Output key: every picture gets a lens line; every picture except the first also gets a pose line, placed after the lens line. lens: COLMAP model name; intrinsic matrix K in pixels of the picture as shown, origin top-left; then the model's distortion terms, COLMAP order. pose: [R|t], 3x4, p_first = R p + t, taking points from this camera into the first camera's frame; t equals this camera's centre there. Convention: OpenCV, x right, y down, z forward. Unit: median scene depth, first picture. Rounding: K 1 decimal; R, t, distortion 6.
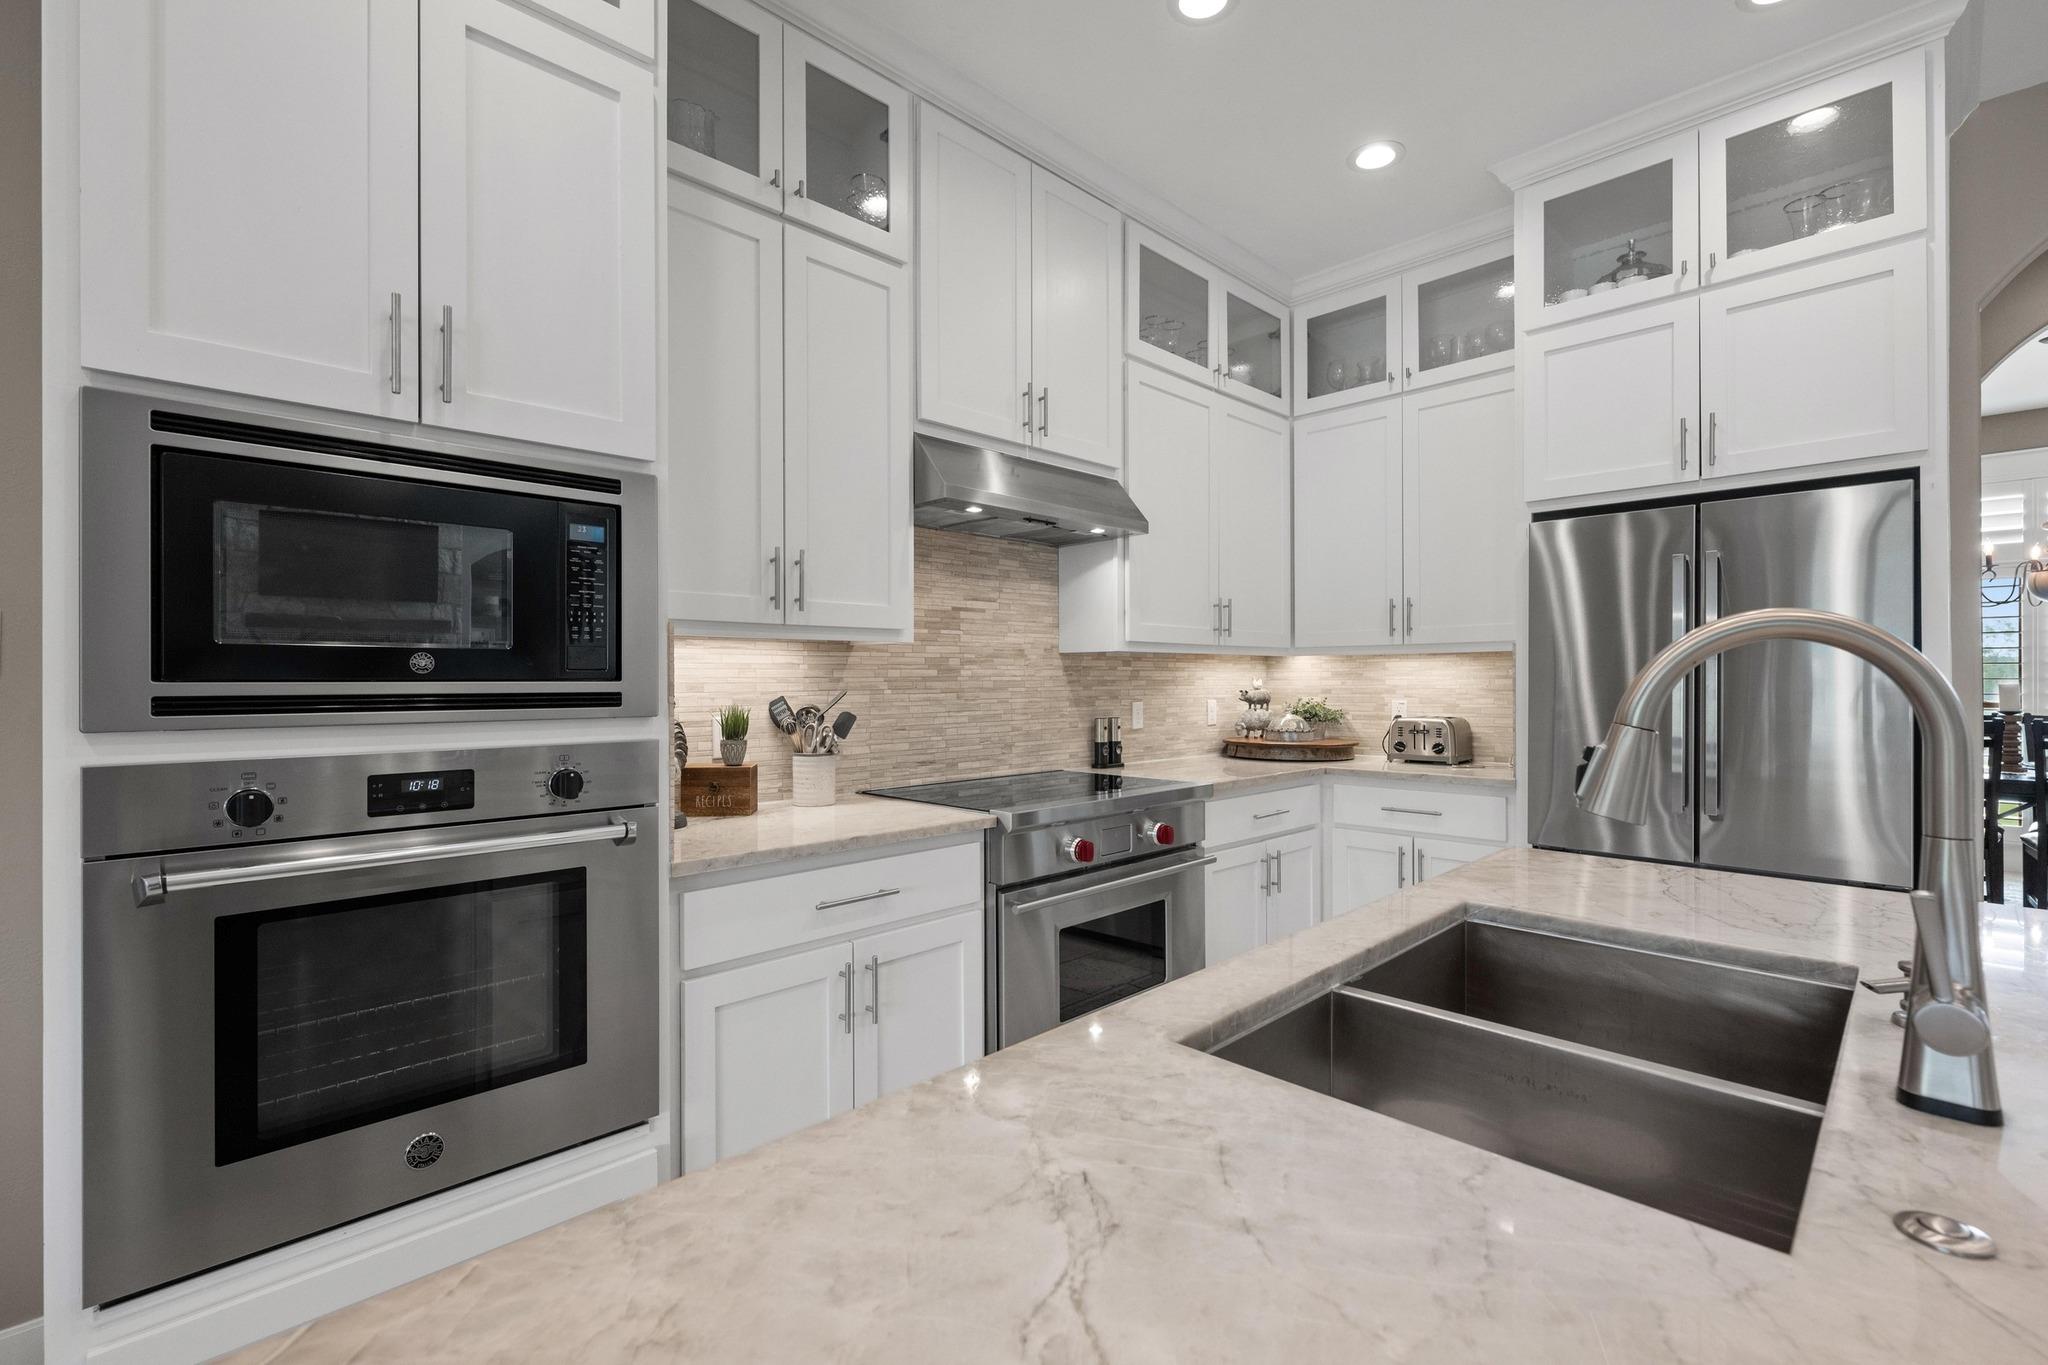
lens RADIAL K [[893.8, 0, 1028.7], [0, 893.8, 679.0], [0, 0, 1]] dist [-0.000757, 0.000334]
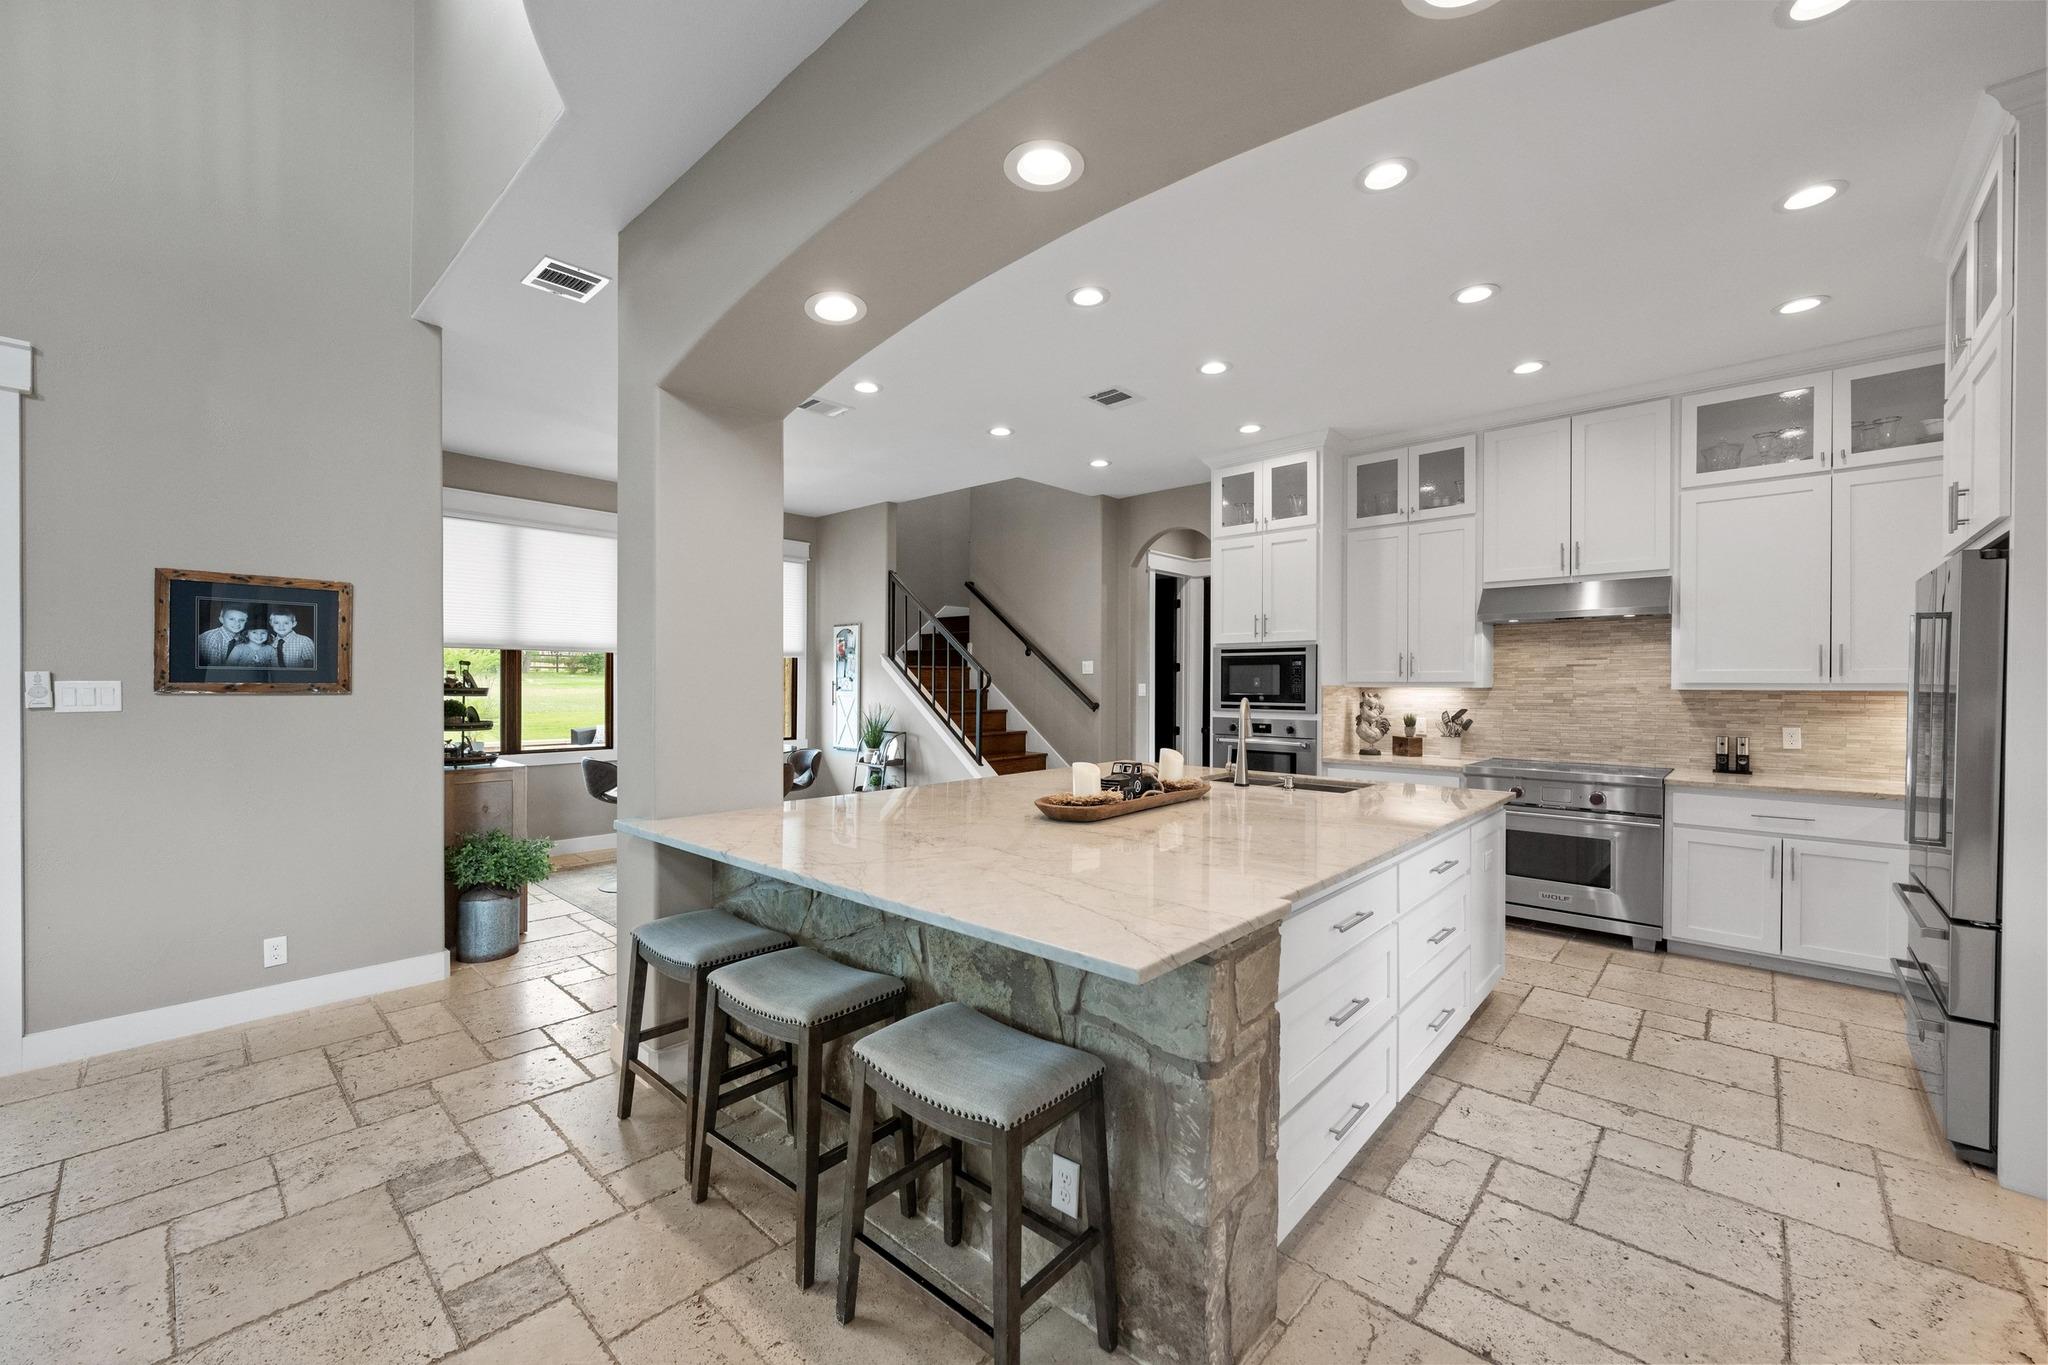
lens RADIAL K [[807.6, 0, 1022.7], [0, 807.6, 685.4], [0, 0, 1]] dist [-0.002183, -0.000241]
pose [[0.038571, 0.003890, -0.999248, 1.643299], [-0.002734, 0.999989, 0.003788, -0.046869], [0.999252, 0.002586, 0.038581, -0.159532]]
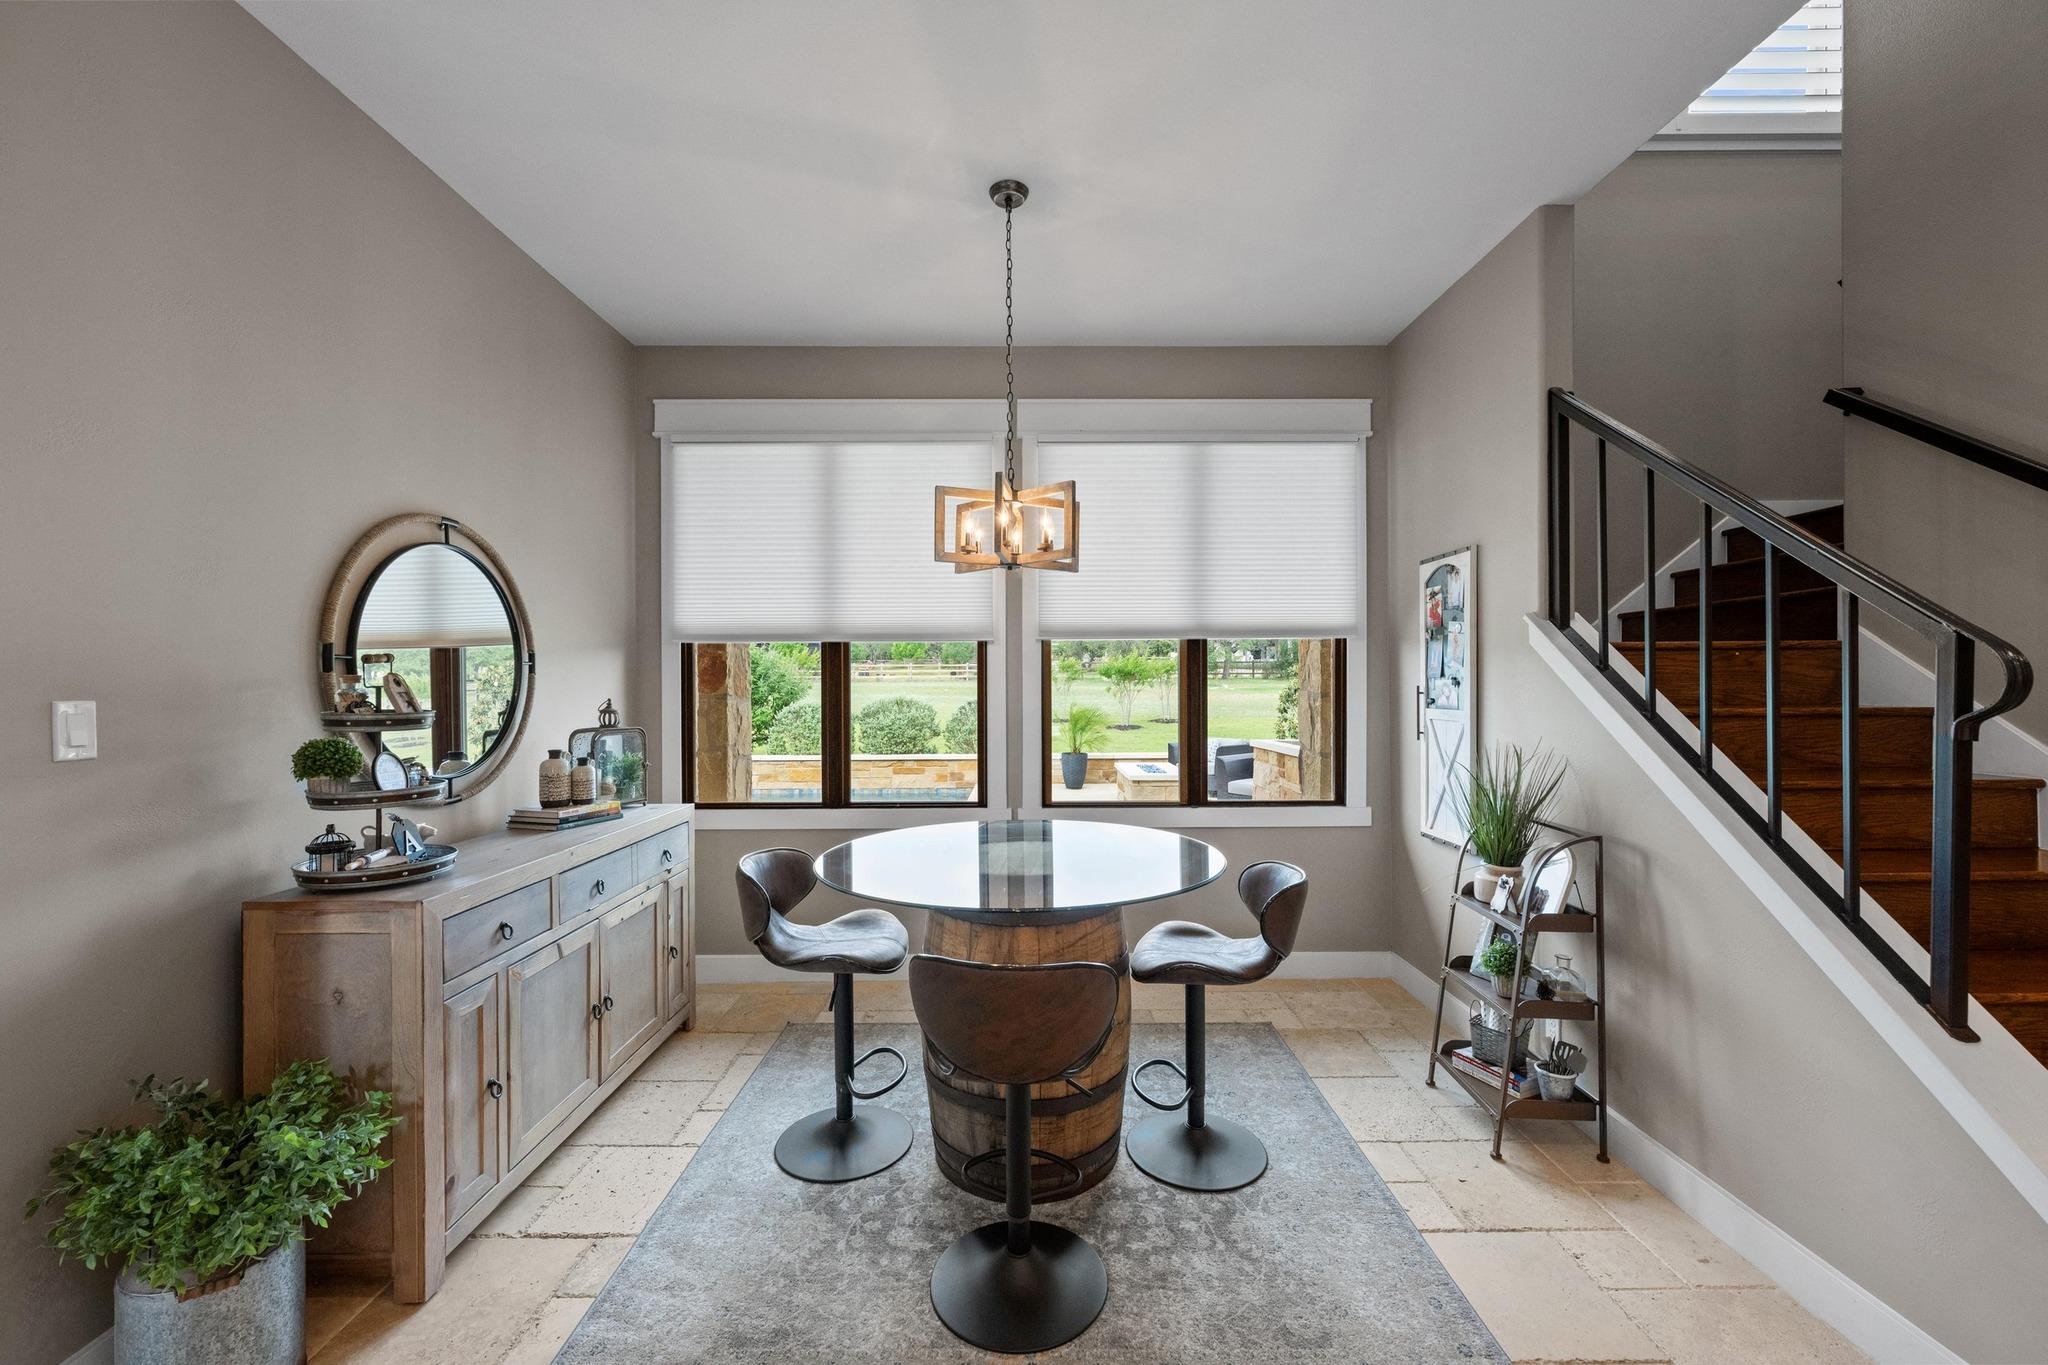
lens RADIAL K [[807.6, 0, 1025.6], [0, 807.6, 689.1], [0, 0, 1]] dist [-0.002183, -0.000241]
pose [[-0.705221, 0.006354, -0.708959, 0.122724], [0.007703, 0.999969, 0.001300, -0.051106], [0.708945, -0.004544, -0.705249, -0.257546]]
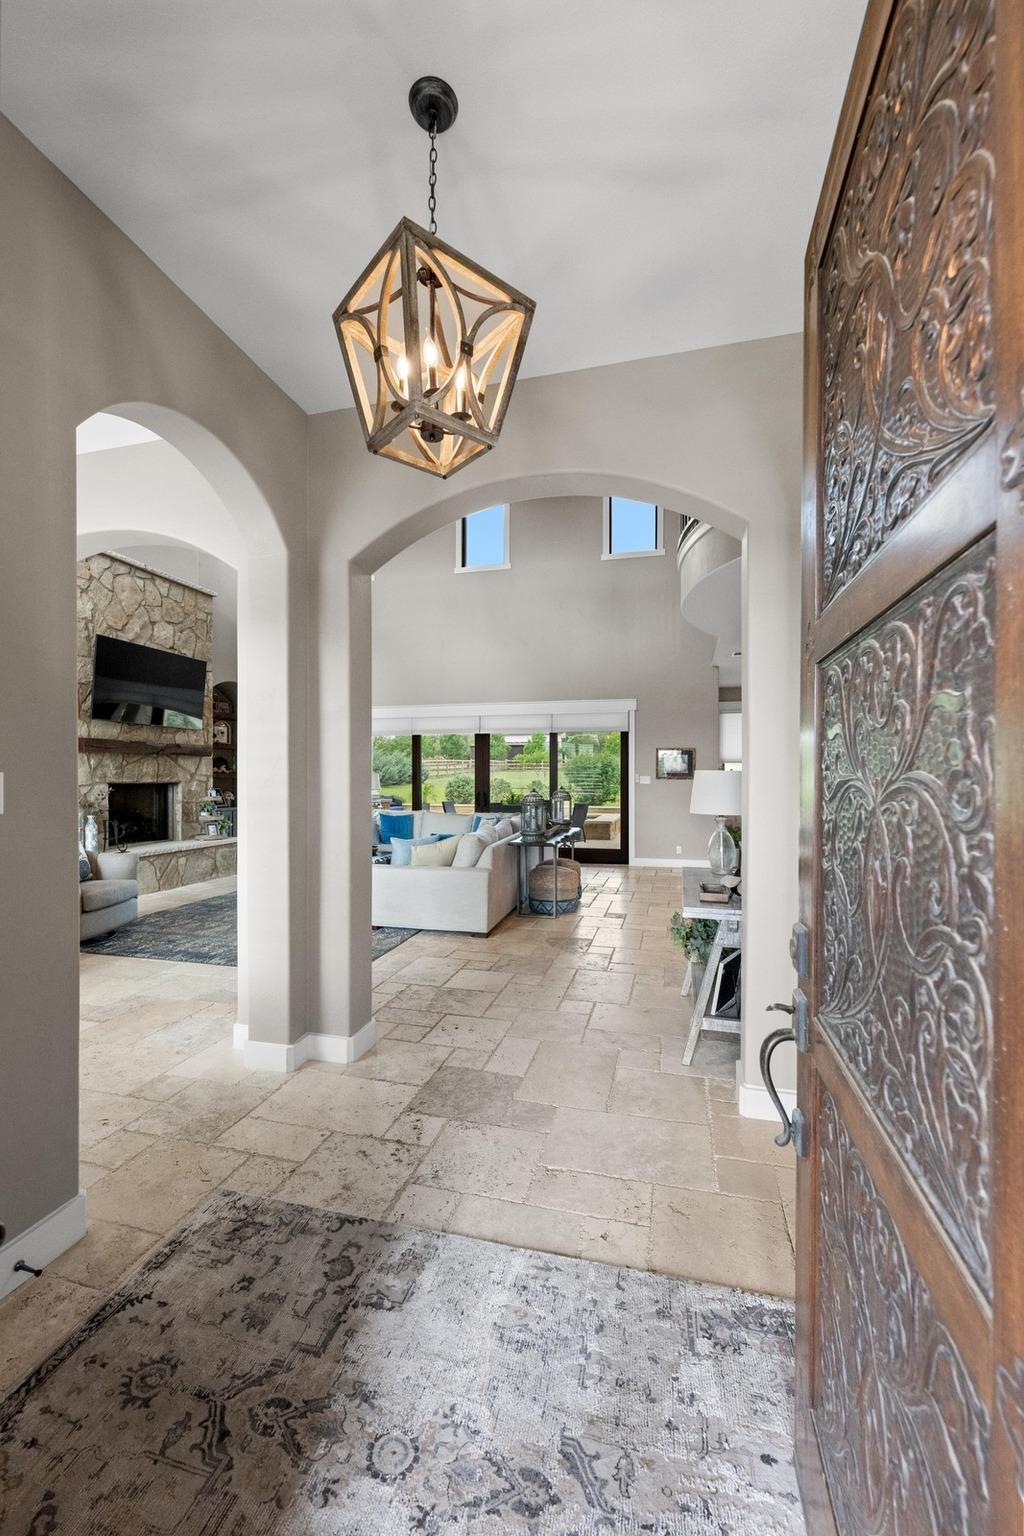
lens RADIAL K [[605.7, 0, 516.3], [0, 605.7, 773.1], [0, 0, 1]] dist [-0.002183, -0.000241]
pose [[-0.862425, -0.002300, -0.506180, 2.858744], [-0.000556, 0.999993, -0.003596, -0.051018], [0.506185, -0.002819, -0.862420, 1.194019]]
